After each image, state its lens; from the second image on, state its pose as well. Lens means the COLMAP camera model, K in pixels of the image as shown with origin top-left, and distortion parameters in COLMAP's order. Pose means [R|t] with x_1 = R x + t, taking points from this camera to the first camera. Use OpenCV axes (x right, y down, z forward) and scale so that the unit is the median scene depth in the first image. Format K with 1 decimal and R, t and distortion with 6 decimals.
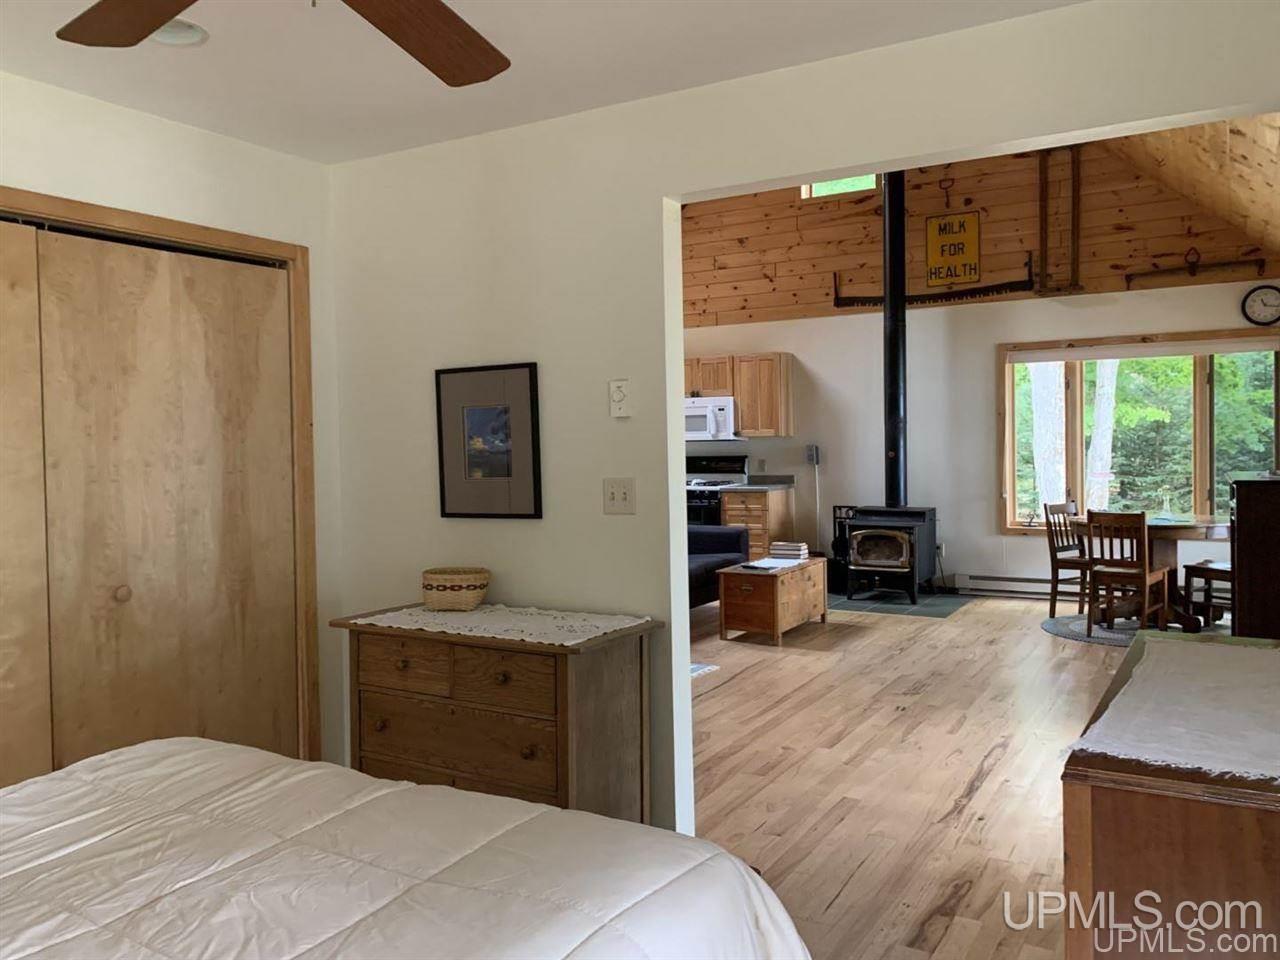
lens RADIAL K [[1009.9, 0, 631.1], [0, 1009.9, 478.5], [0, 0, 1]] dist [0.032746, -0.055027]
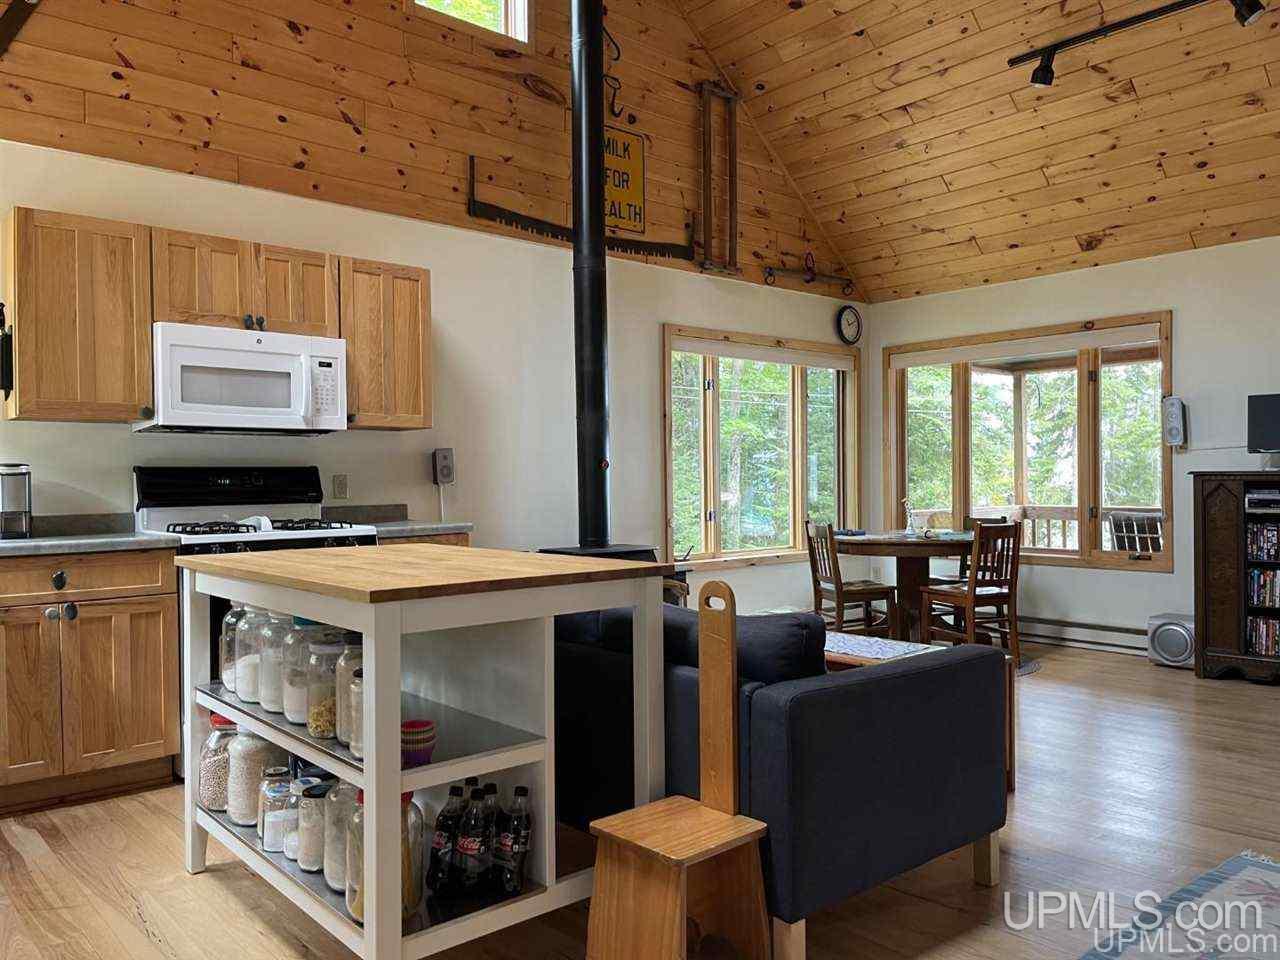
lens RADIAL K [[968.3, 0, 639.5], [0, 968.3, 473.2], [0, 0, 1]] dist [0.061046, 0.003176]
pose [[0.308628, 0.020541, 0.950961, -0.323514], [0.042347, 0.998479, -0.035311, 0.003861], [-0.950240, 0.051168, 0.307289, 0.797485]]
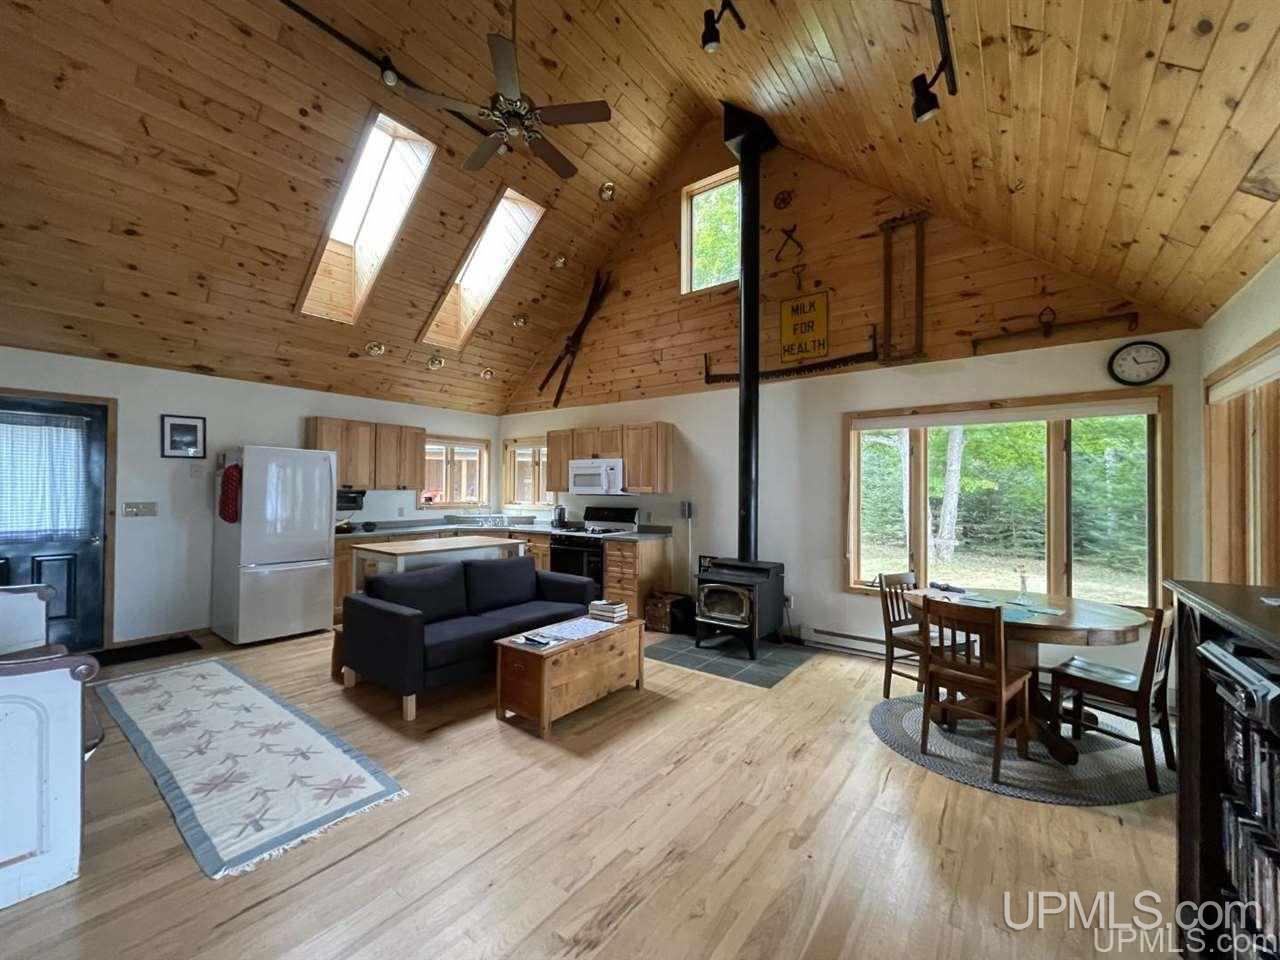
lens RADIAL K [[513.5, 0, 641.3], [0, 513.5, 489.5], [0, 0, 1]] dist [0.001341, 0.000769]
pose [[0.993575, 0.025175, -0.110342, 0.210844], [-0.029718, 0.998769, -0.039714, -0.023862], [0.109206, 0.042738, 0.993100, 0.441537]]
